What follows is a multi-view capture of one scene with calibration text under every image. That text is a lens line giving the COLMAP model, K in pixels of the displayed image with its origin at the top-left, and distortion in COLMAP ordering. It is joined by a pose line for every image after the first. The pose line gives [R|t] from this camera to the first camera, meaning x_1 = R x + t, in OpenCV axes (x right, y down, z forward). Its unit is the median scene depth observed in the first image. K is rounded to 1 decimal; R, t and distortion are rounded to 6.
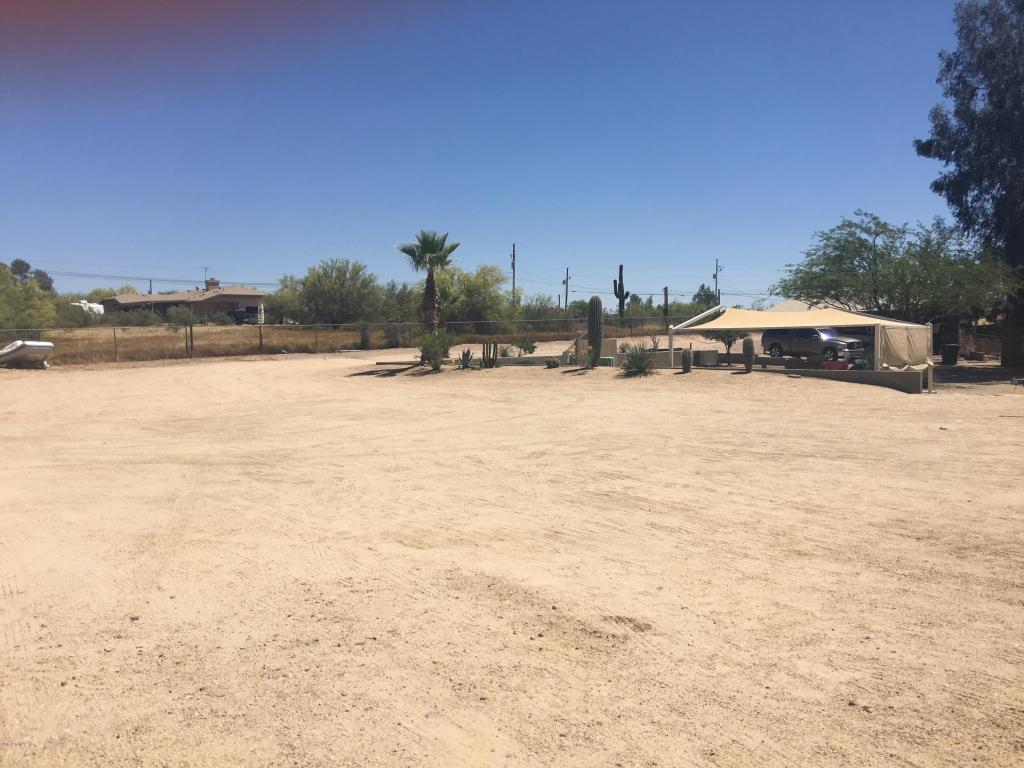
lens RADIAL K [[878.3, 0, 513.3], [0, 878.3, 384.7], [0, 0, 1]] dist [0.000731, -0.019902]
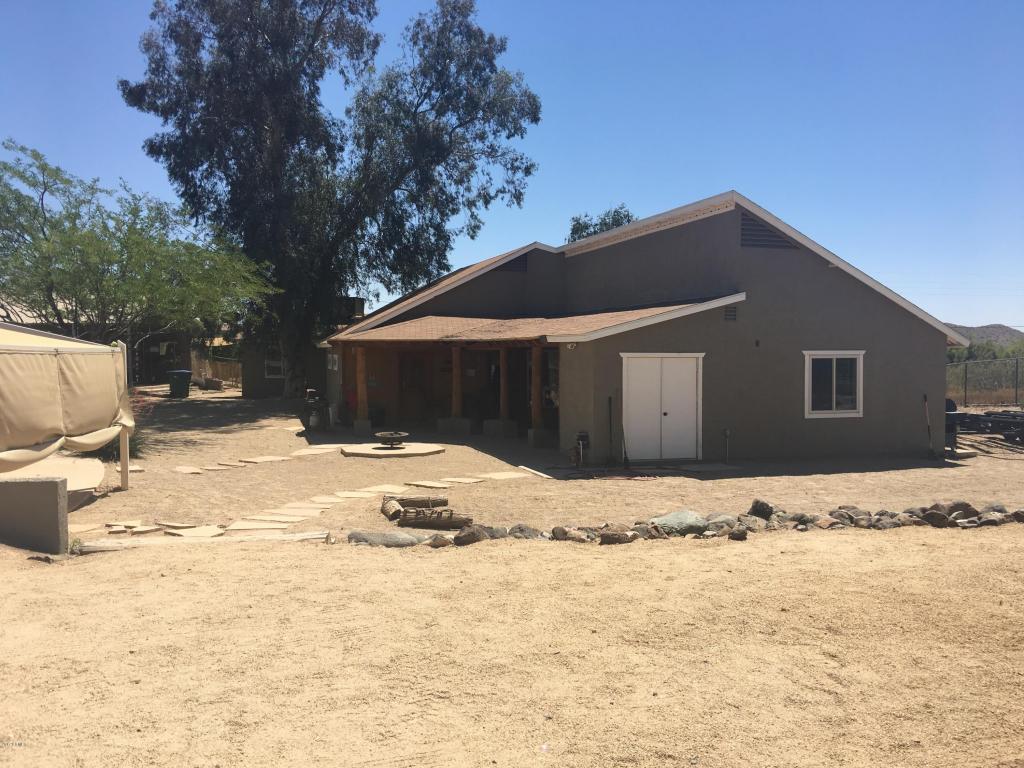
lens RADIAL K [[878.3, 0, 513.0], [0, 878.3, 383.0], [0, 0, 1]] dist [0.000731, -0.019902]
pose [[0.686035, -0.019883, 0.727297, 0.162106], [0.037111, 0.999282, -0.007687, -0.021285], [-0.726621, 0.032264, 0.686280, 0.306357]]
